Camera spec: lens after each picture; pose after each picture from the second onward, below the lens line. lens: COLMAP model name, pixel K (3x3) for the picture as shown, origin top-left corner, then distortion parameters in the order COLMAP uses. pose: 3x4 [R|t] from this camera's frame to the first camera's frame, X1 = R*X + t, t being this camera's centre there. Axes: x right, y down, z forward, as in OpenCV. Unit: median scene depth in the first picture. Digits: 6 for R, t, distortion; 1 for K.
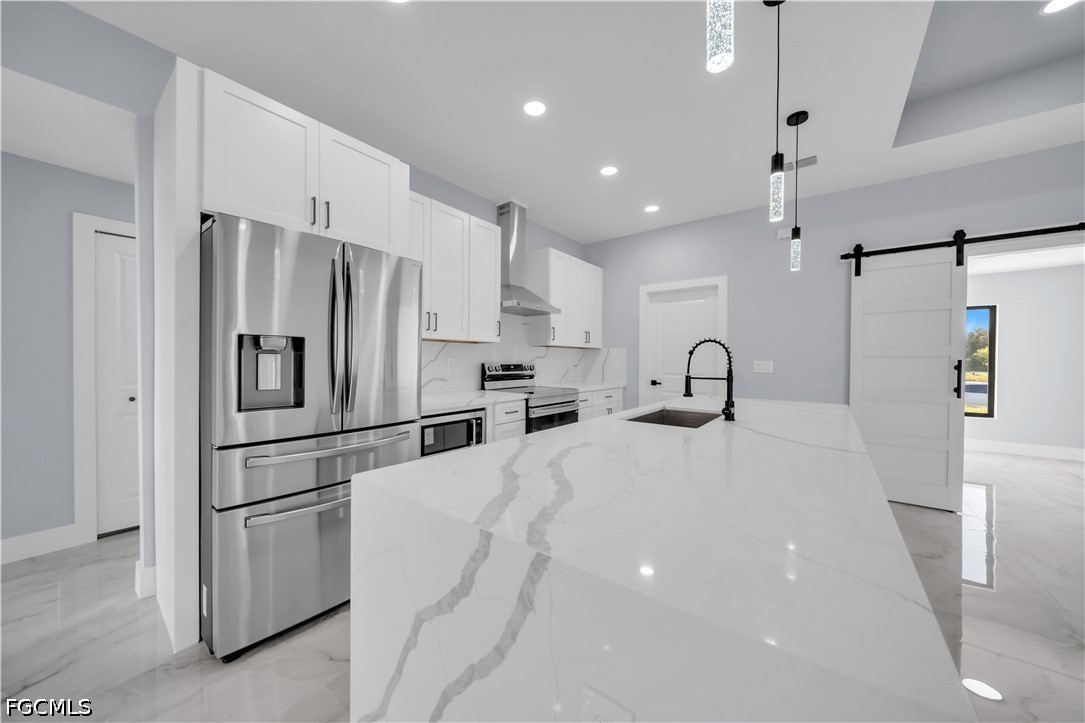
lens RADIAL K [[375.2, 0, 542.6], [0, 375.2, 363.0], [0, 0, 1]] dist [-0.002149, -0.000577]
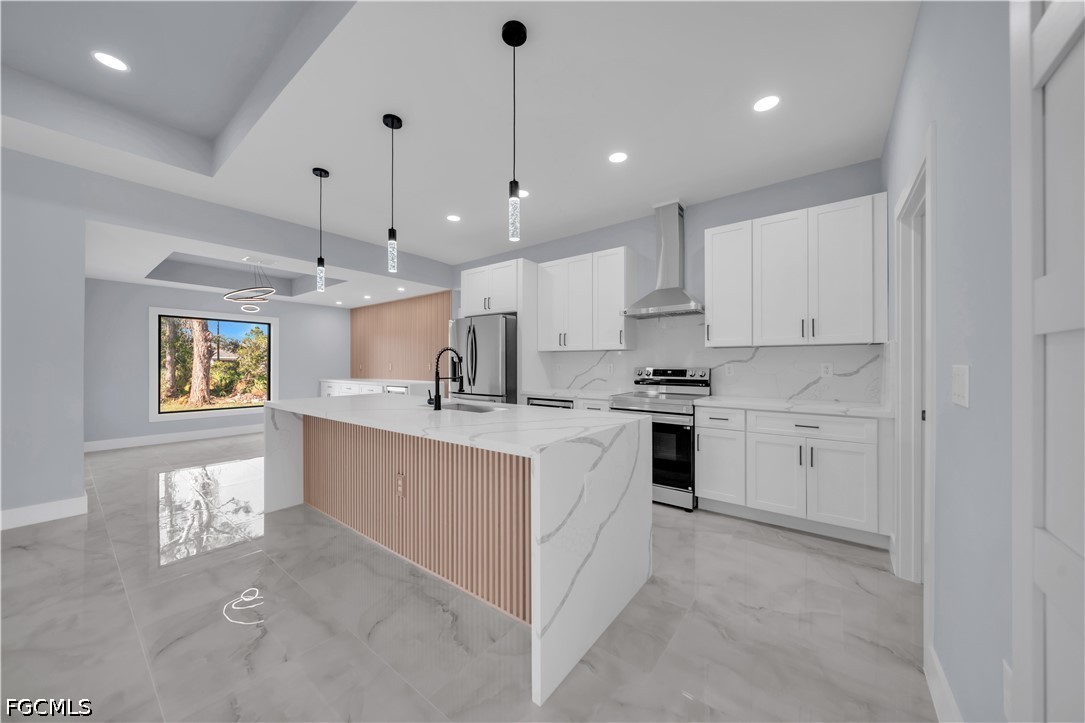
lens RADIAL K [[375.2, 0, 541.3], [0, 375.2, 362.6], [0, 0, 1]] dist [-0.002149, -0.000577]
pose [[-0.001296, -0.010402, -0.999945, 1.206468], [-0.008362, 0.999911, -0.010390, -0.001179], [0.999964, 0.008348, -0.001382, 0.907501]]
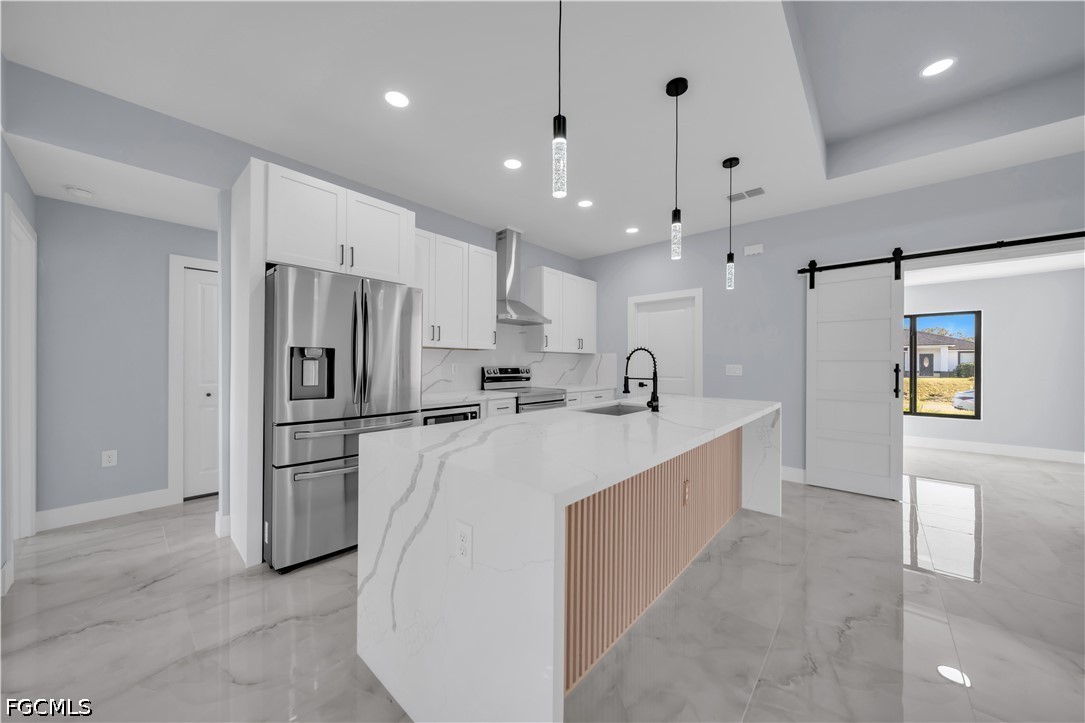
lens RADIAL K [[375.2, 0, 542.6], [0, 375.2, 362.7], [0, 0, 1]] dist [-0.002149, -0.000577]
pose [[0.997599, -0.001743, -0.069237, 0.137564], [0.000934, 0.999931, -0.011712, 0.001369], [0.069253, 0.011620, 0.997531, -0.199181]]
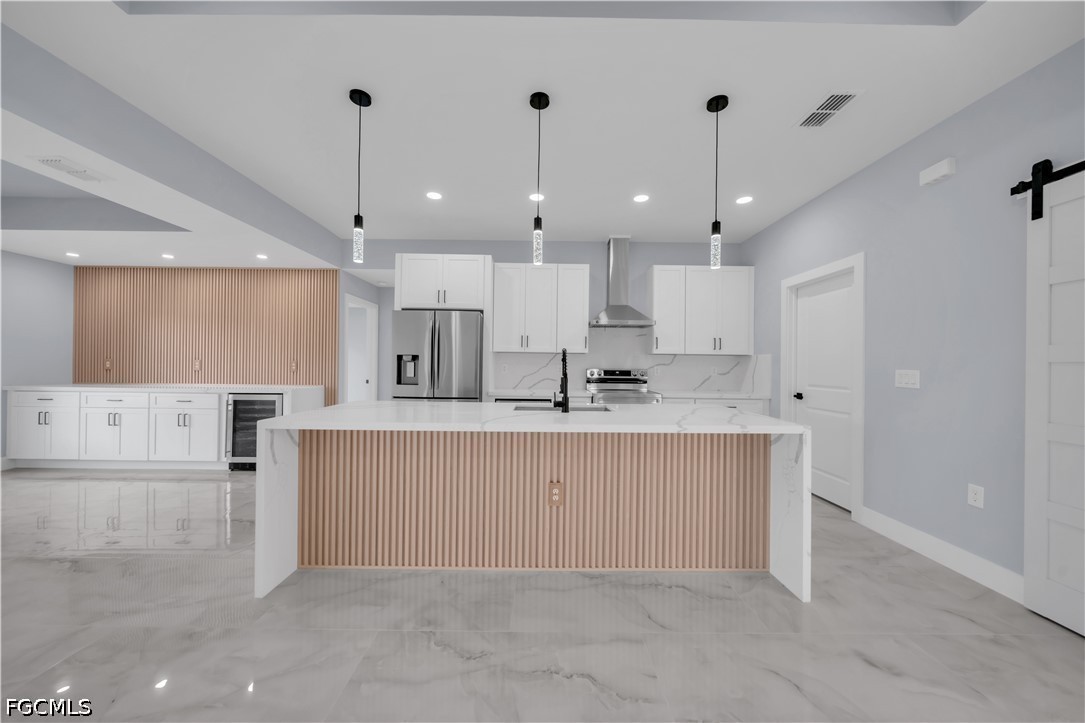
lens RADIAL K [[375.2, 0, 541.6], [0, 375.2, 363.6], [0, 0, 1]] dist [-0.002149, -0.000577]
pose [[0.613845, -0.000945, -0.789426, 0.976494], [-0.015024, 0.999804, -0.012879, 0.002196], [0.789284, 0.019766, 0.613711, 0.094312]]
